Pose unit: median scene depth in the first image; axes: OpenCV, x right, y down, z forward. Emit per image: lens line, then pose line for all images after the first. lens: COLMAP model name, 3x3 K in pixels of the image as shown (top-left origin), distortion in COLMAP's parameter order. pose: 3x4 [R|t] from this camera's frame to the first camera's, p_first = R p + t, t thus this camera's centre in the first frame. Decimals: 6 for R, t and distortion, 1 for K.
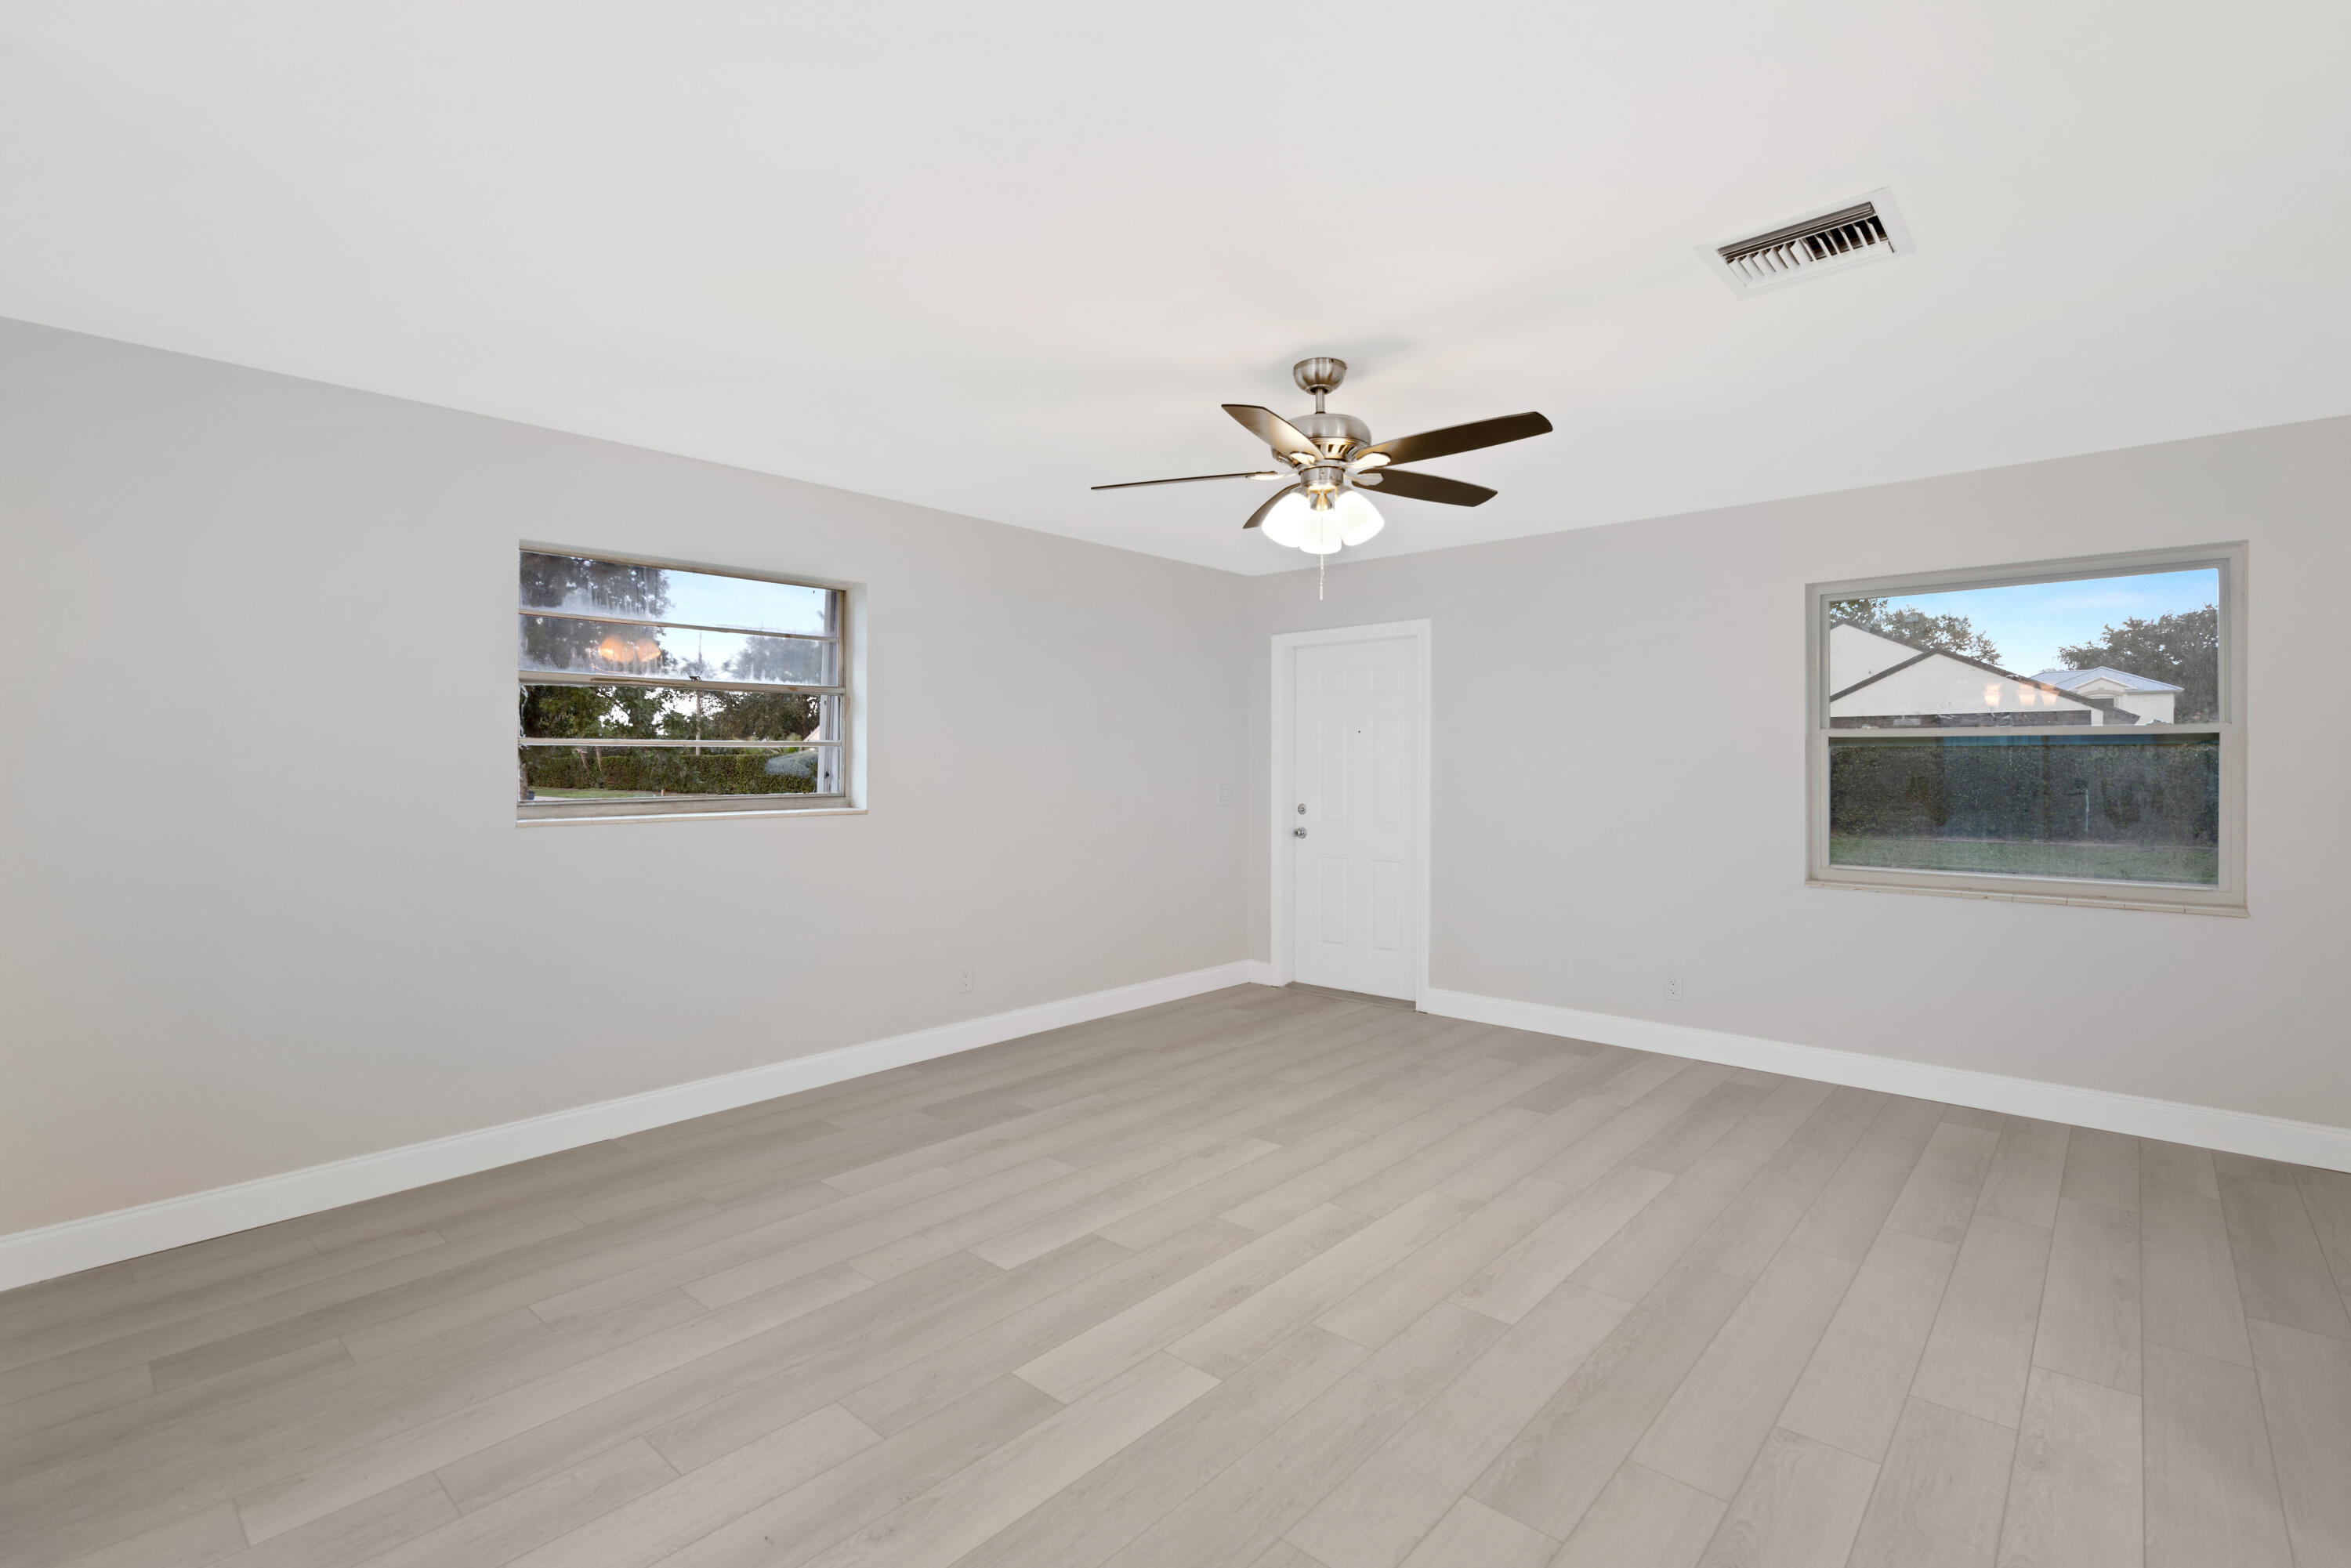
lens RADIAL K [[1077.5, 0, 1198.3], [0, 1077.5, 742.6], [0, 0, 1]] dist [0.000744, 0.000073]
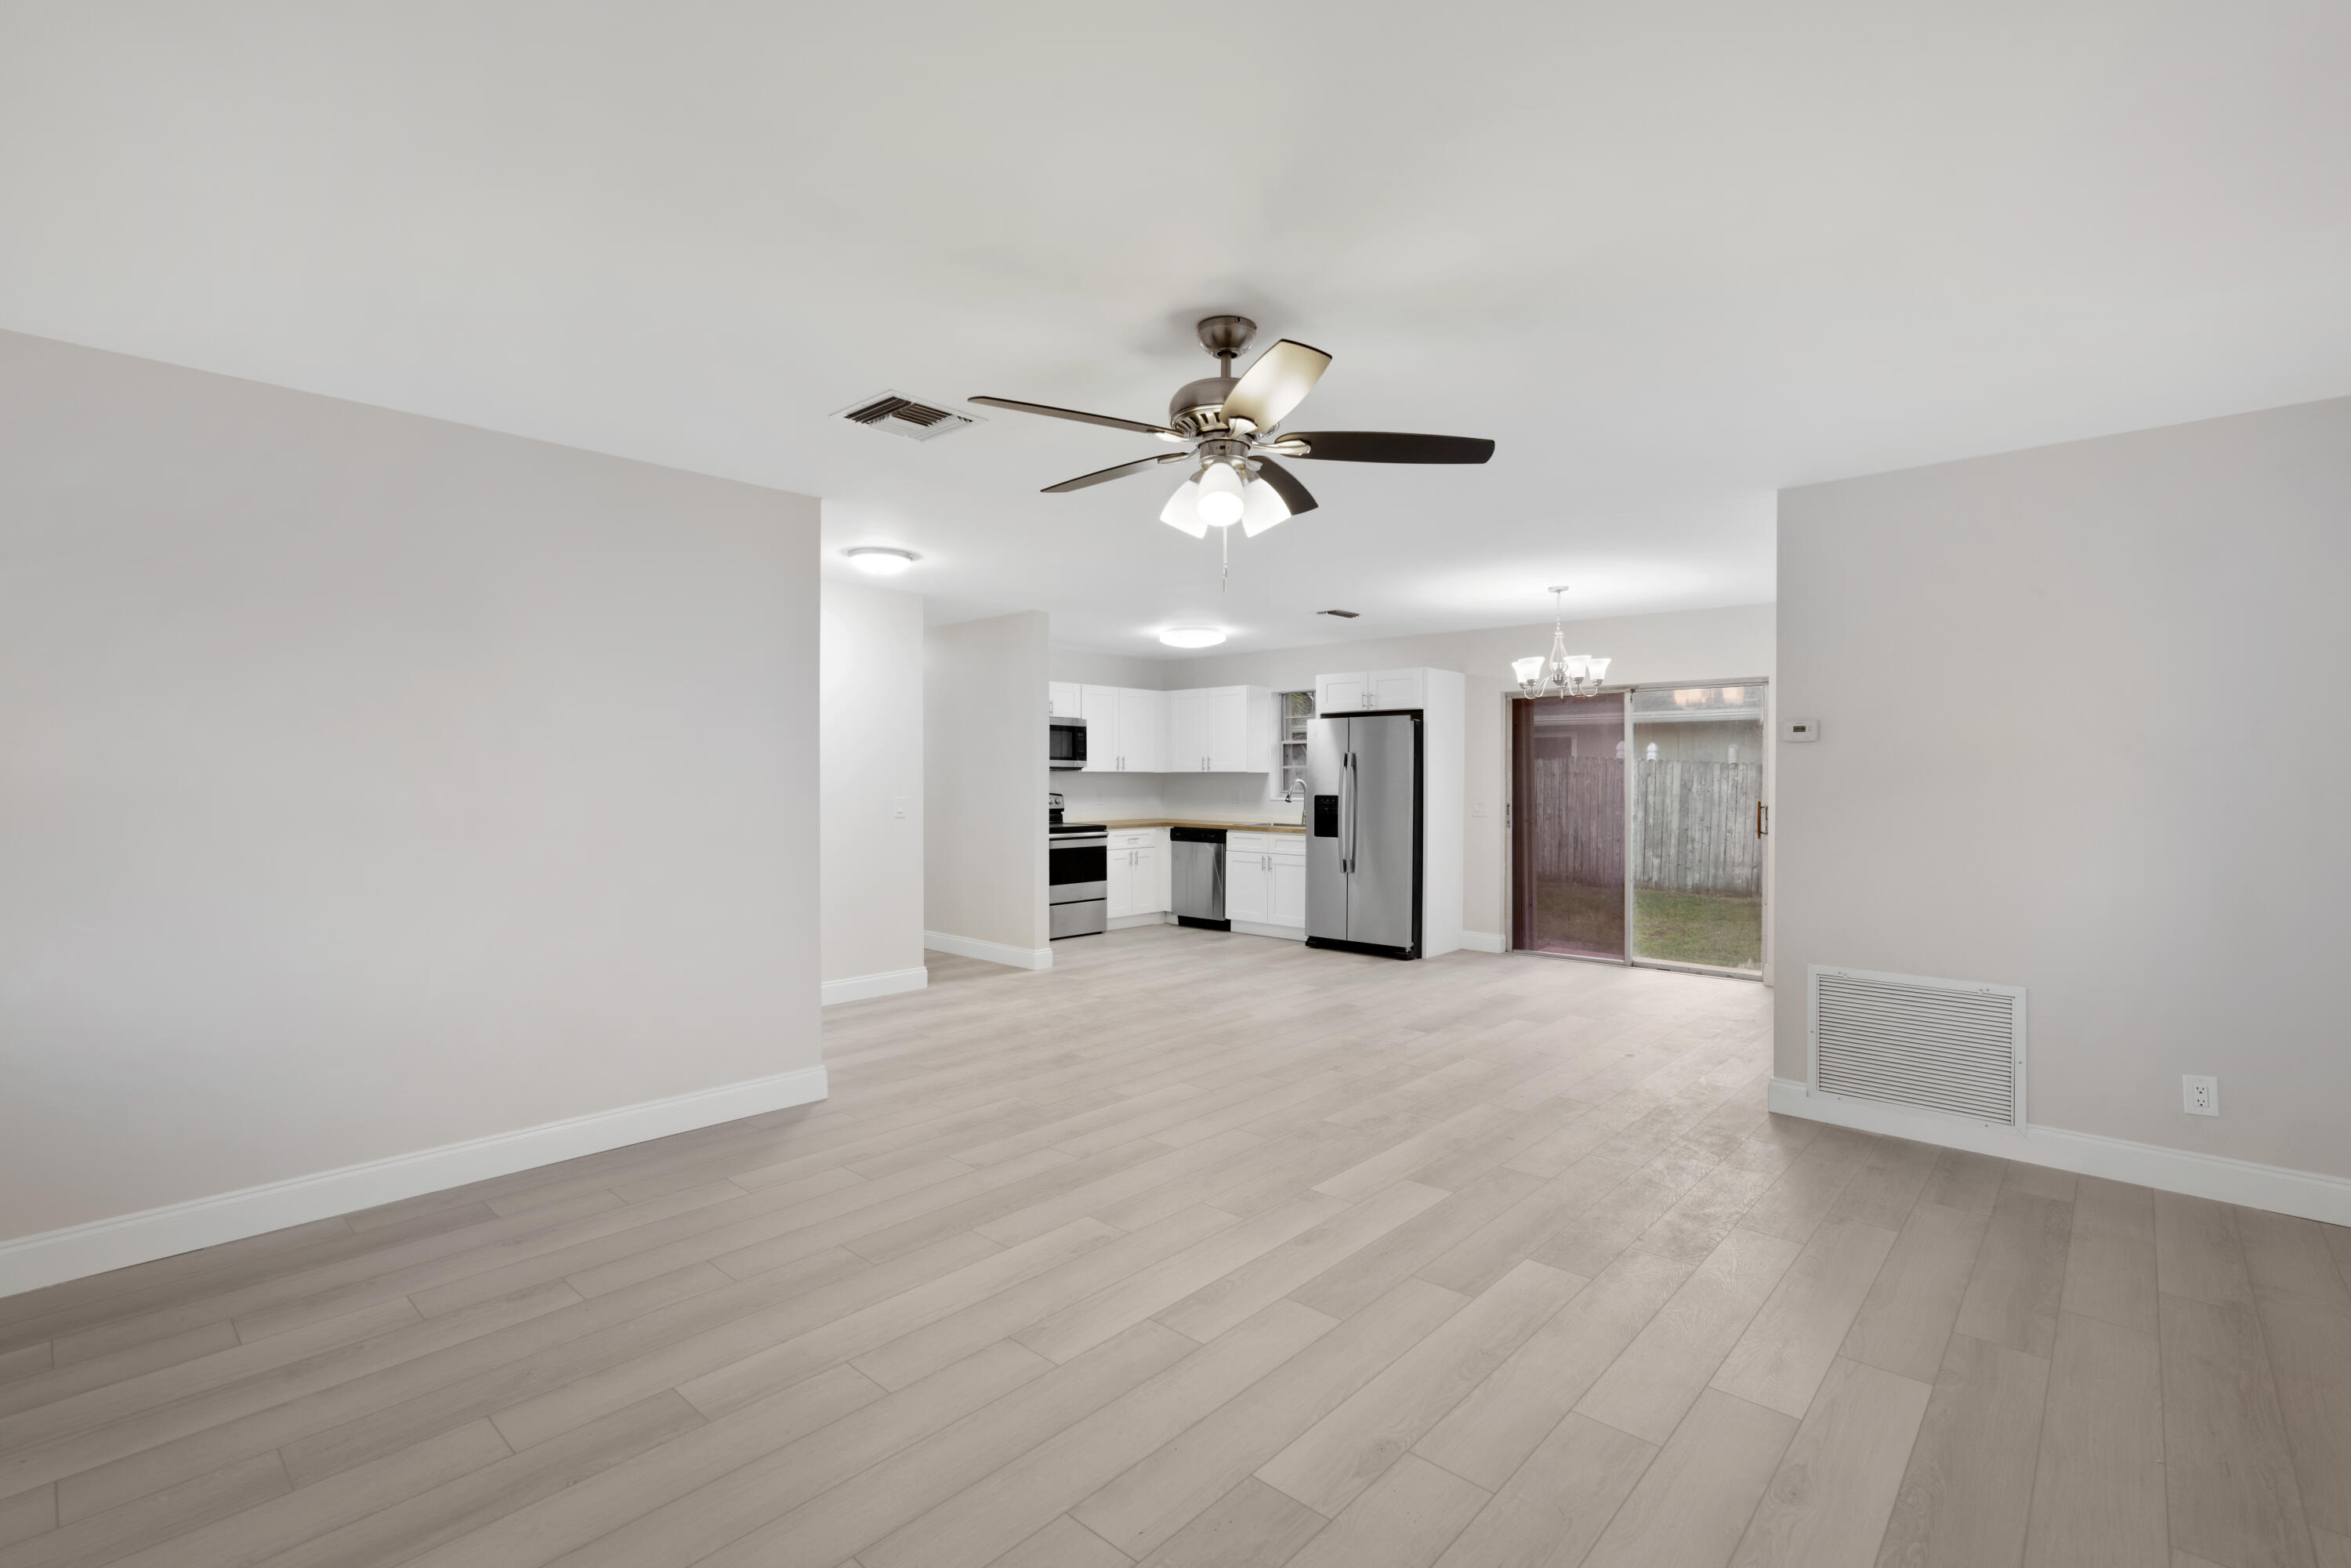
lens RADIAL K [[1063.3, 0, 1174.4], [0, 1063.3, 776.5], [0, 0, 1]] dist [-0.000087, 0.000015]
pose [[-0.999546, -0.002486, 0.030031, 0.105138], [-0.002916, 0.999894, -0.014274, 0.024418], [-0.029992, -0.014355, -0.999447, 1.571432]]
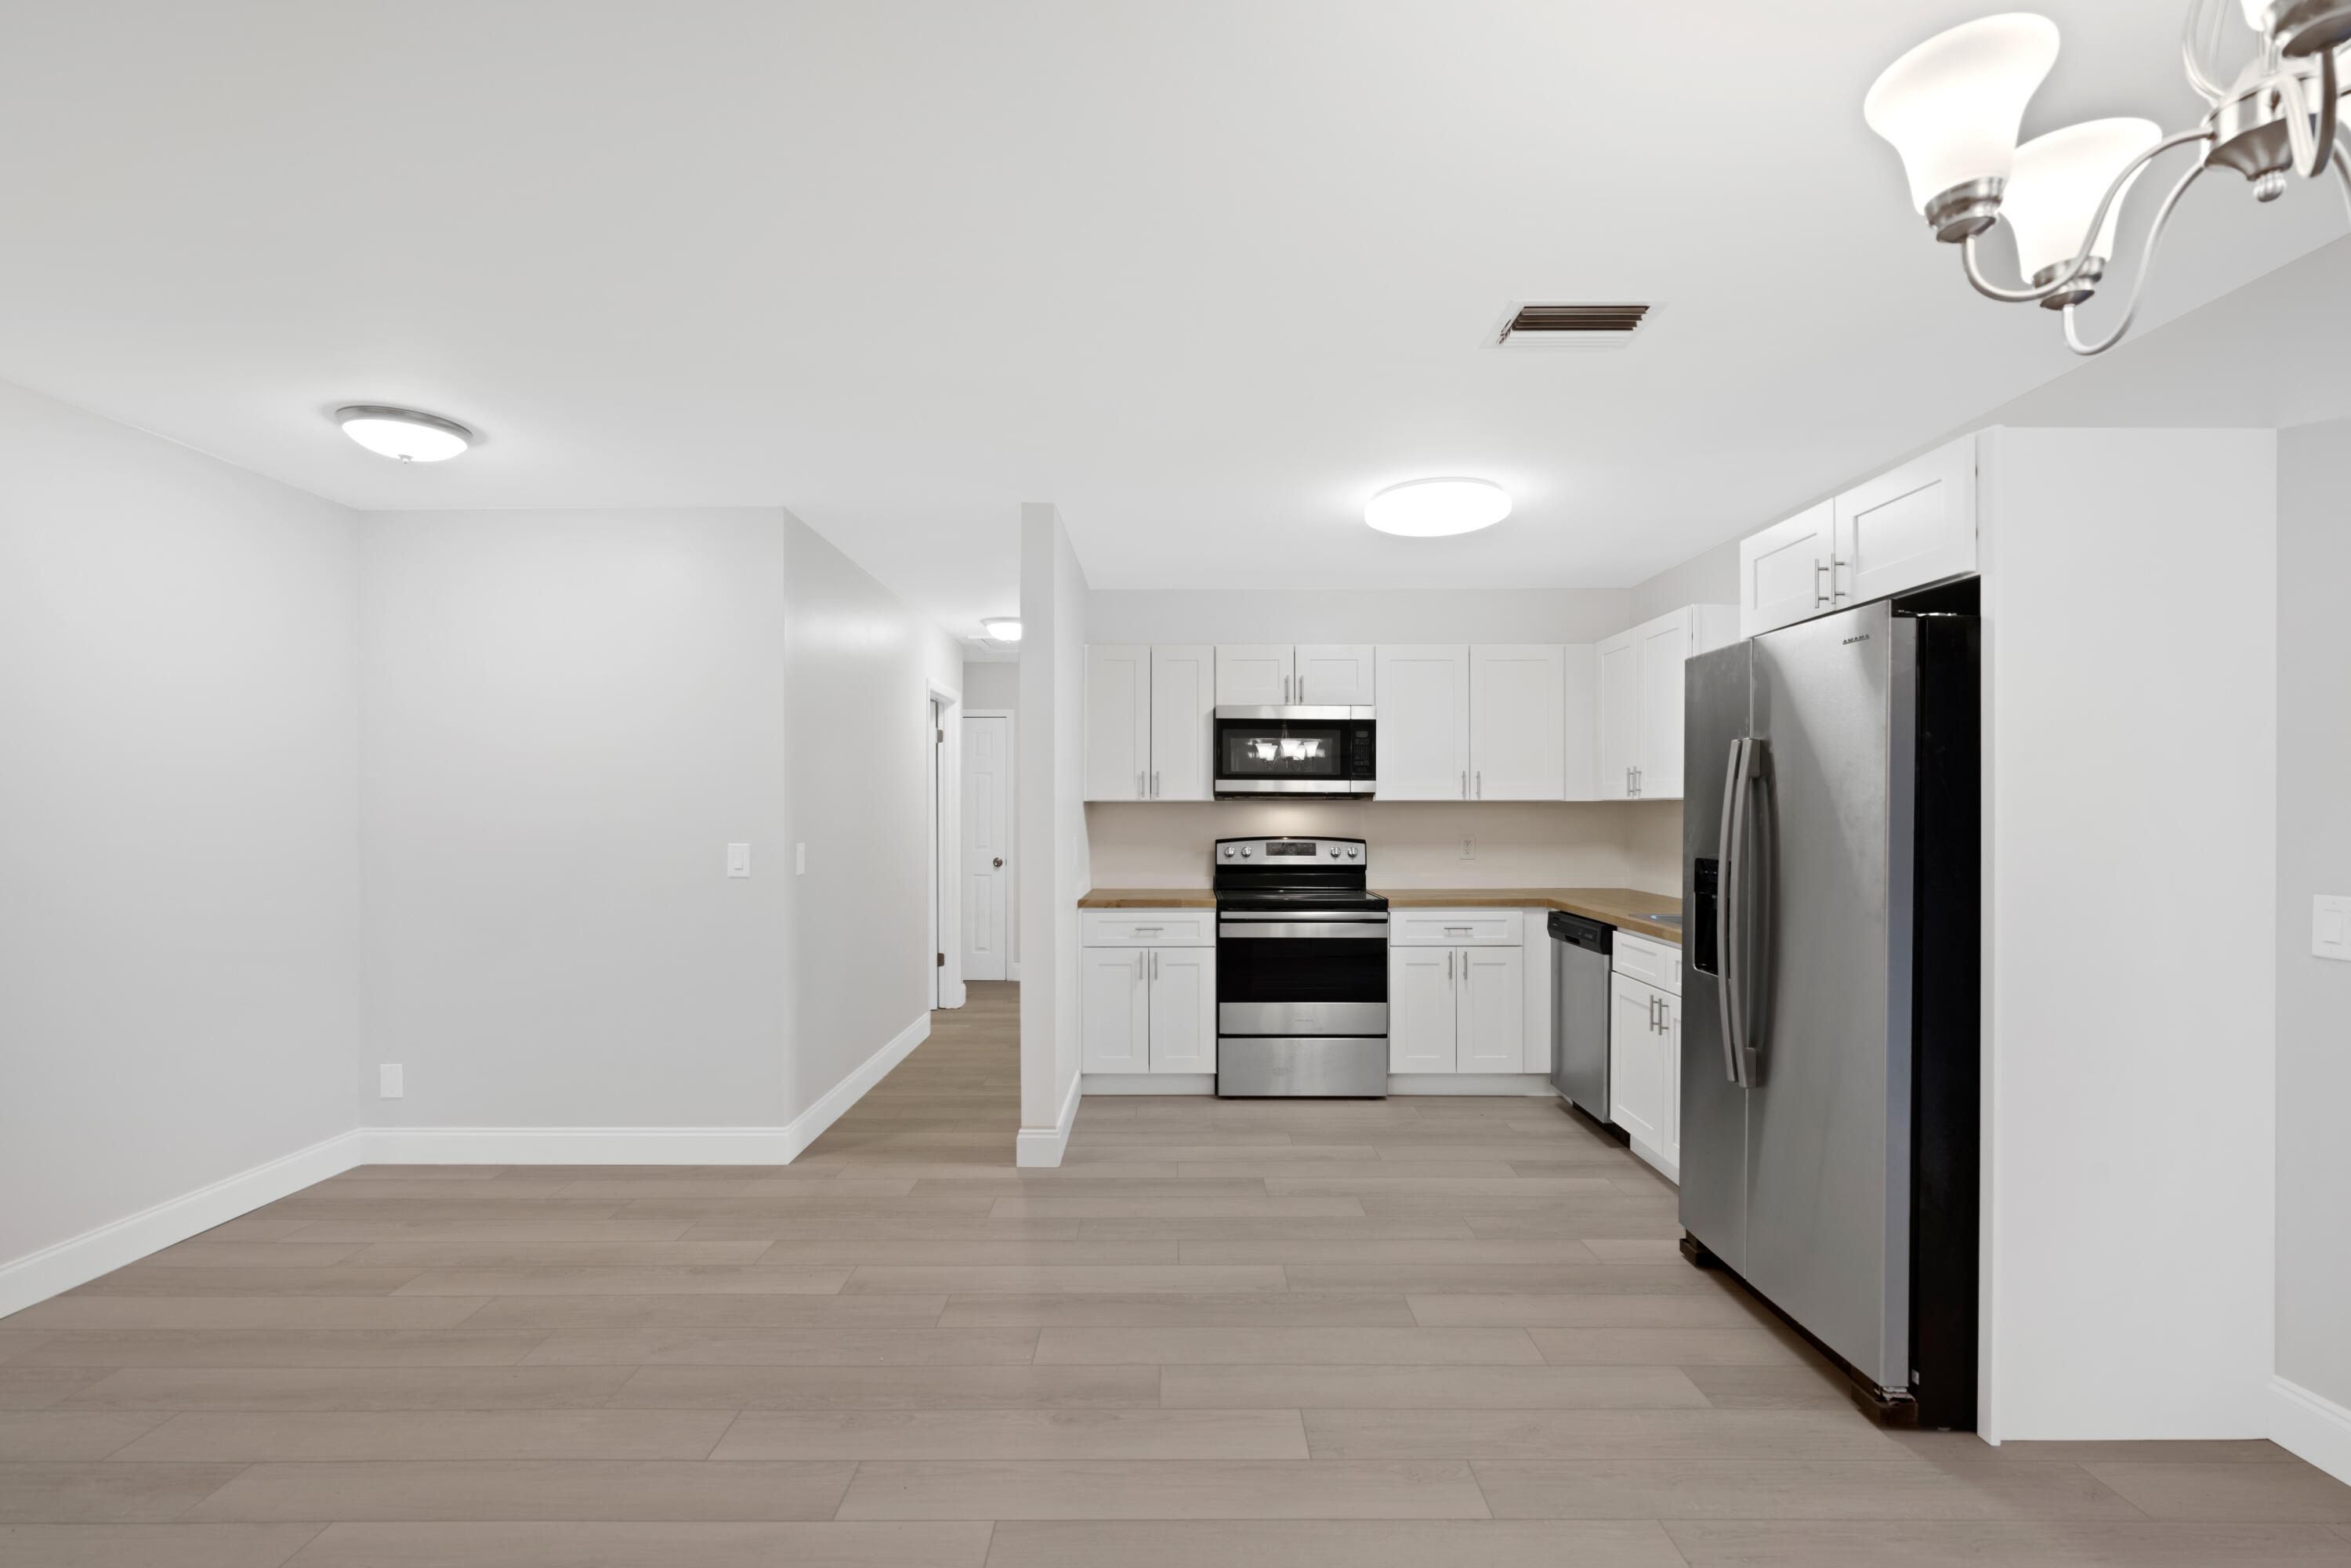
lens RADIAL K [[1063.3, 0, 1174.4], [0, 1063.3, 776.5], [0, 0, 1]] dist [-0.000087, 0.000015]
pose [[-0.650852, 0.025157, 0.758788, -0.501888], [-0.010026, 0.999079, -0.041724, 0.007056], [-0.759138, -0.034764, -0.650000, 0.188570]]
